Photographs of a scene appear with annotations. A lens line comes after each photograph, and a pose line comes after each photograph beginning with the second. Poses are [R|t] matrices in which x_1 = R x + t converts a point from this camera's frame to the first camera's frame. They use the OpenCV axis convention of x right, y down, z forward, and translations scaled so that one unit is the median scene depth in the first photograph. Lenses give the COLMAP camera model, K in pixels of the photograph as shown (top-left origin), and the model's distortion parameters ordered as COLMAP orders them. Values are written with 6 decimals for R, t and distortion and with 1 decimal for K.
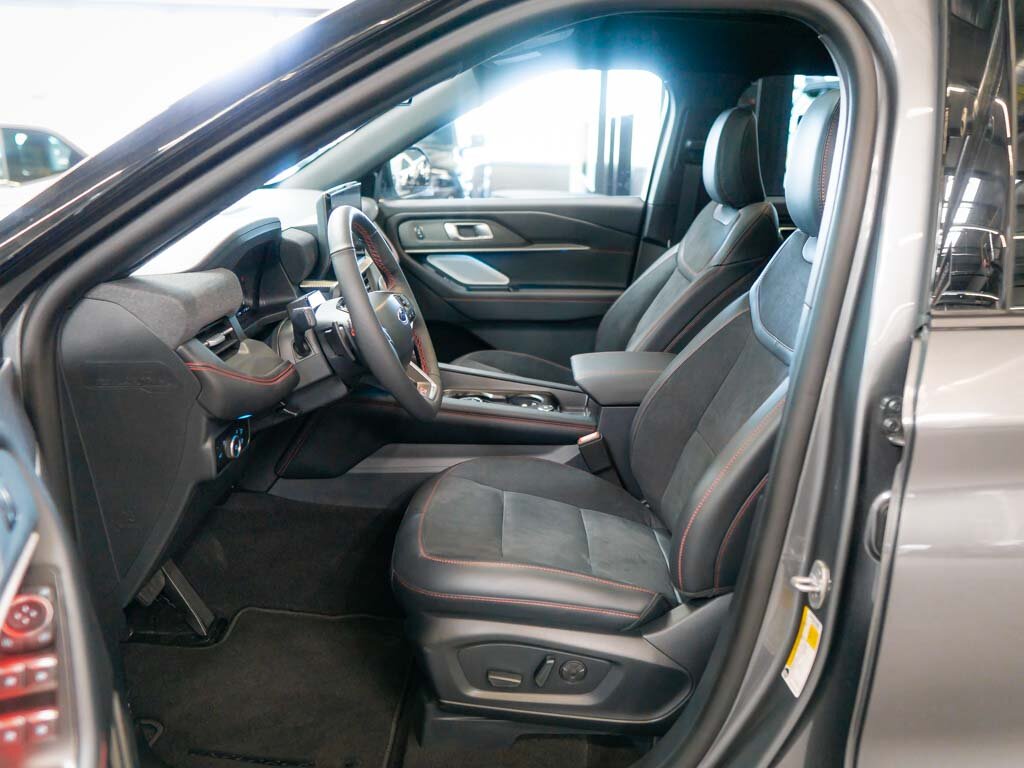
lens RADIAL K [[799.7, 0, 514.0], [0, 799.7, 392.1], [0, 0, 1]] dist [-0.008533, 0.005617]
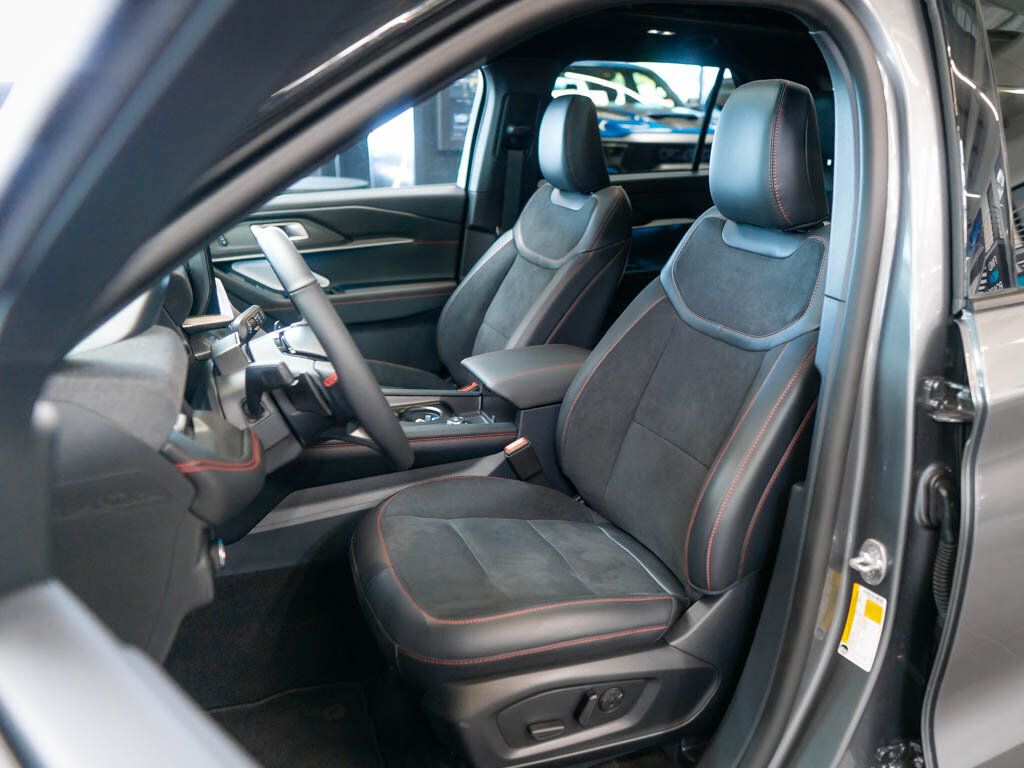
lens RADIAL K [[768.4, 0, 516.0], [0, 768.4, 383.0], [0, 0, 1]] dist [-0.008120, 0.000583]
pose [[0.918916, -0.147988, 0.365641, -0.241966], [0.137217, 0.988989, 0.055430, -0.070428], [-0.369818, -0.000763, 0.929104, 0.150205]]
